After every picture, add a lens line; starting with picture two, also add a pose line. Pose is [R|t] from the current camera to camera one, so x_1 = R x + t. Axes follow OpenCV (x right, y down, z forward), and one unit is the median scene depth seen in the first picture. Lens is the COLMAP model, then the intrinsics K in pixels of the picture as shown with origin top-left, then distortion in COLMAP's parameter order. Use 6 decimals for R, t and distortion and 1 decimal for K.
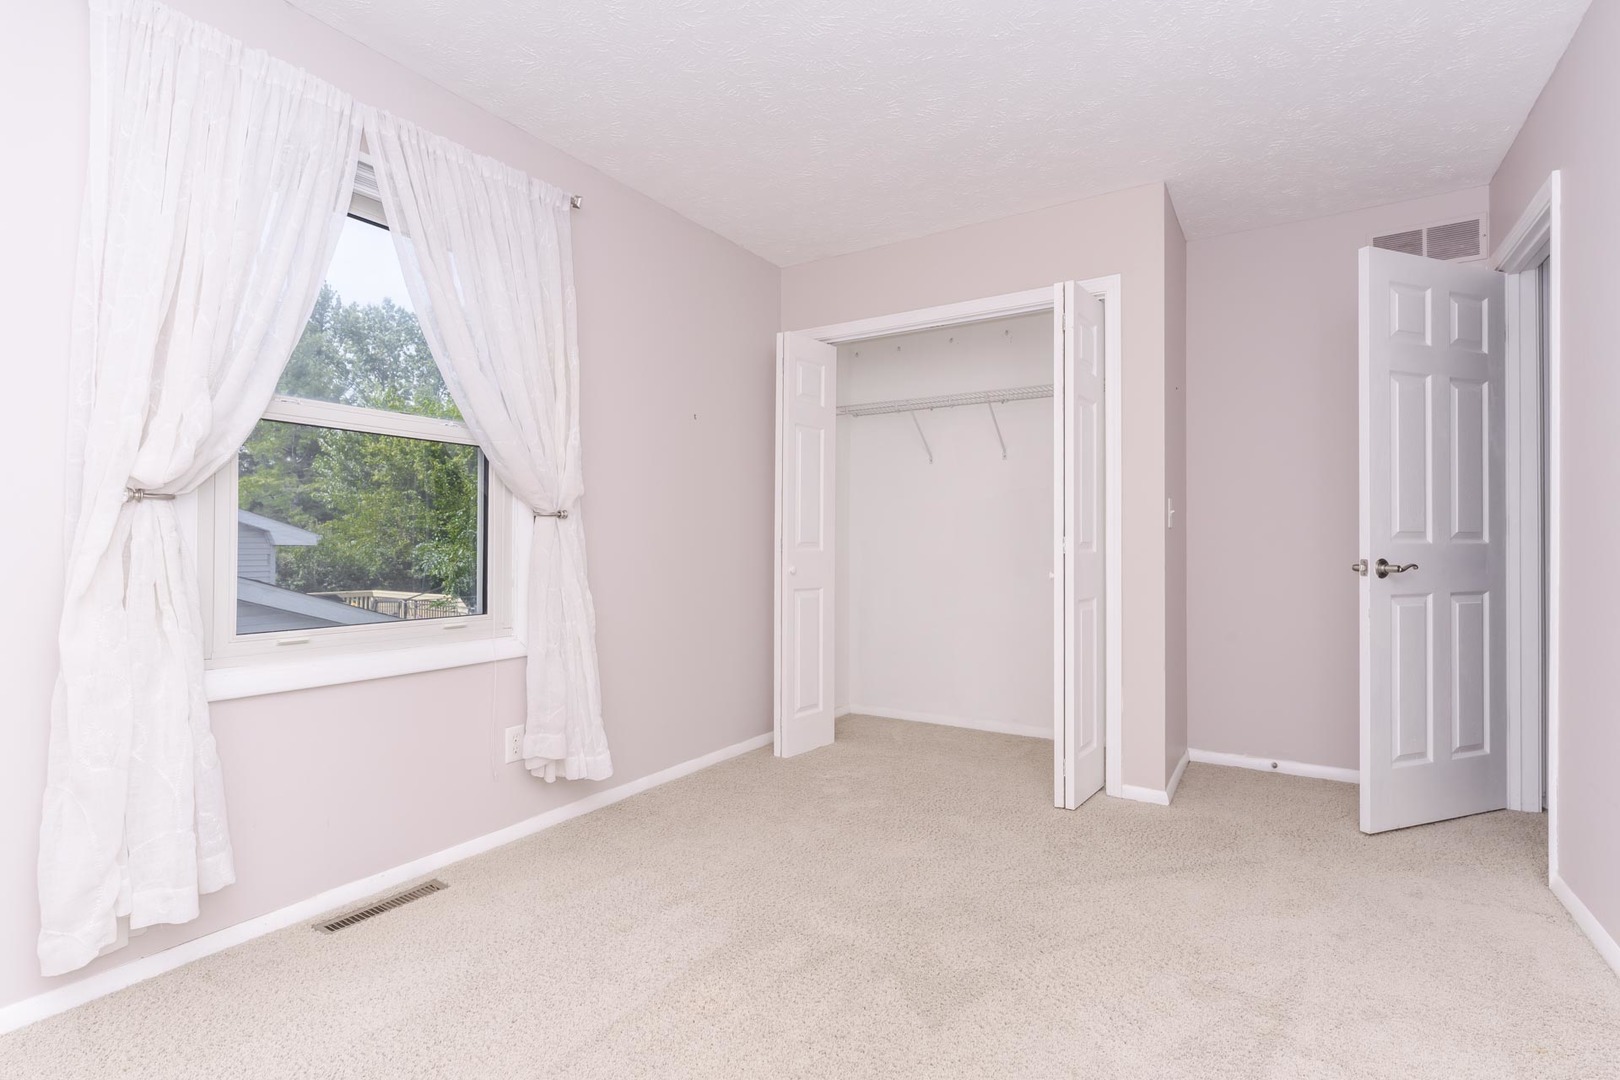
lens RADIAL K [[787.6, 0, 810.0], [0, 787.6, 538.2], [0, 0, 1]] dist [0.000597, -0.000005]
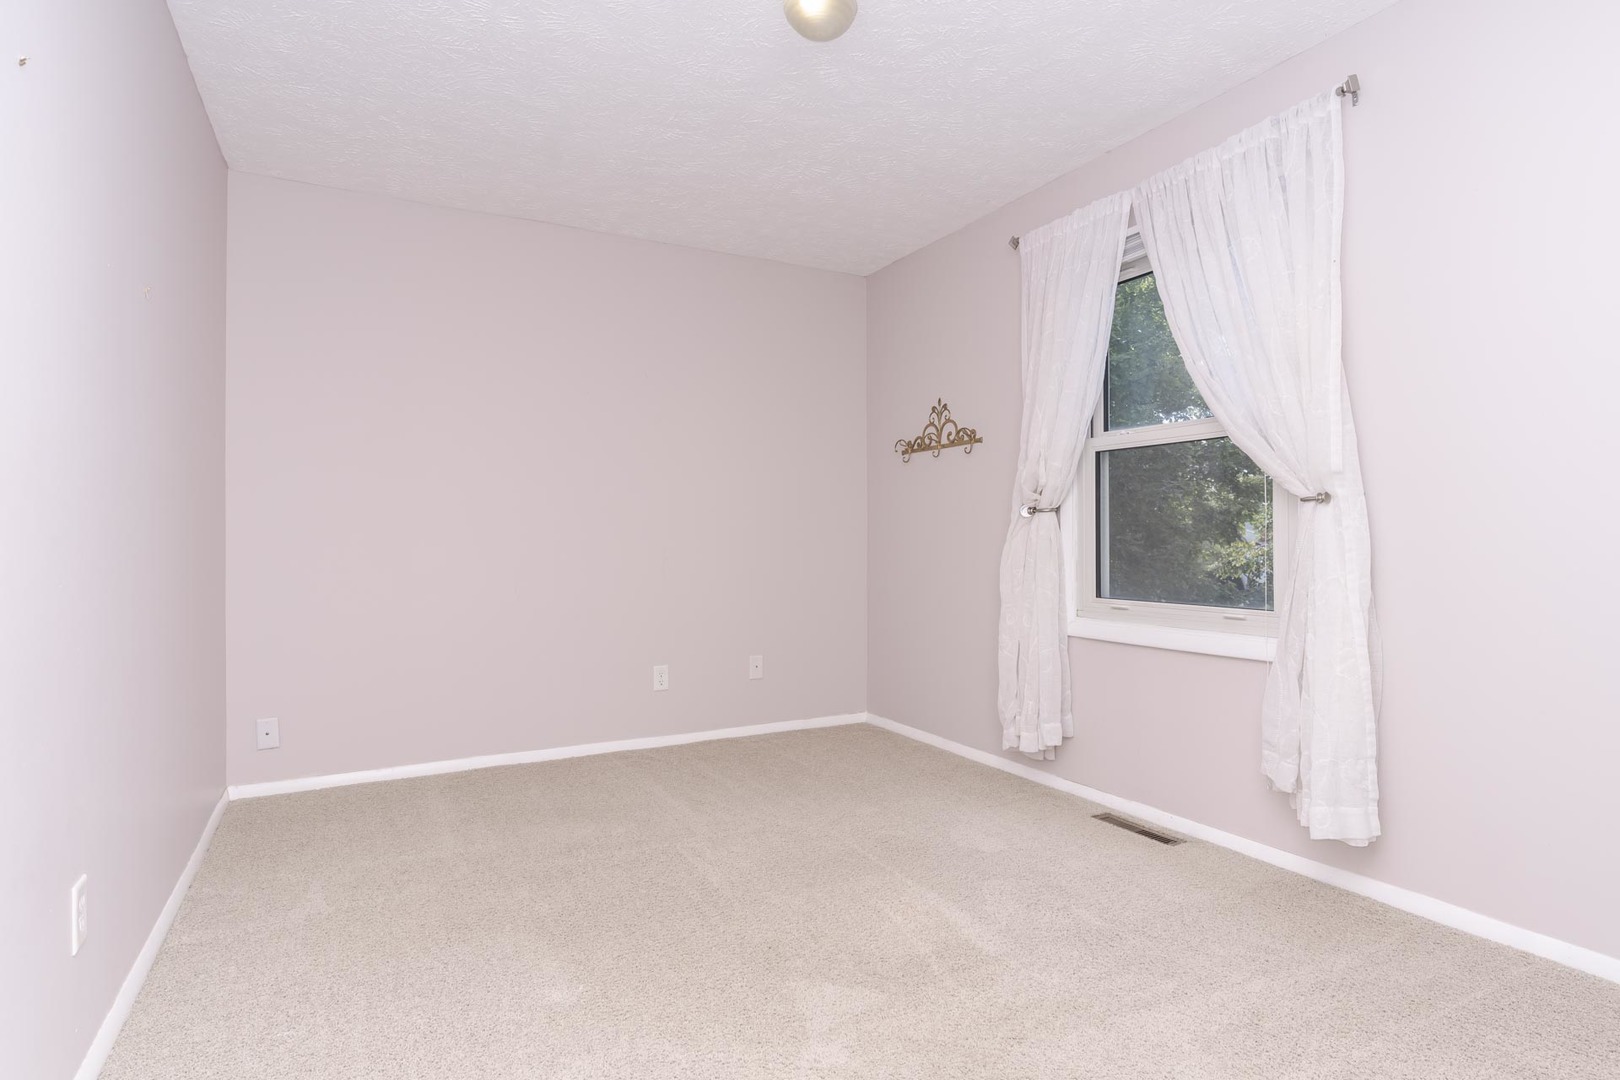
lens RADIAL K [[888.0, 0, 809.1], [0, 888.0, 542.4], [0, 0, 1]] dist [0.000569, 0.000016]
pose [[-0.527579, 0.004096, -0.849496, 0.902303], [0.011566, 0.999930, -0.002362, 0.013045], [0.849427, -0.011071, -0.527590, 1.285642]]
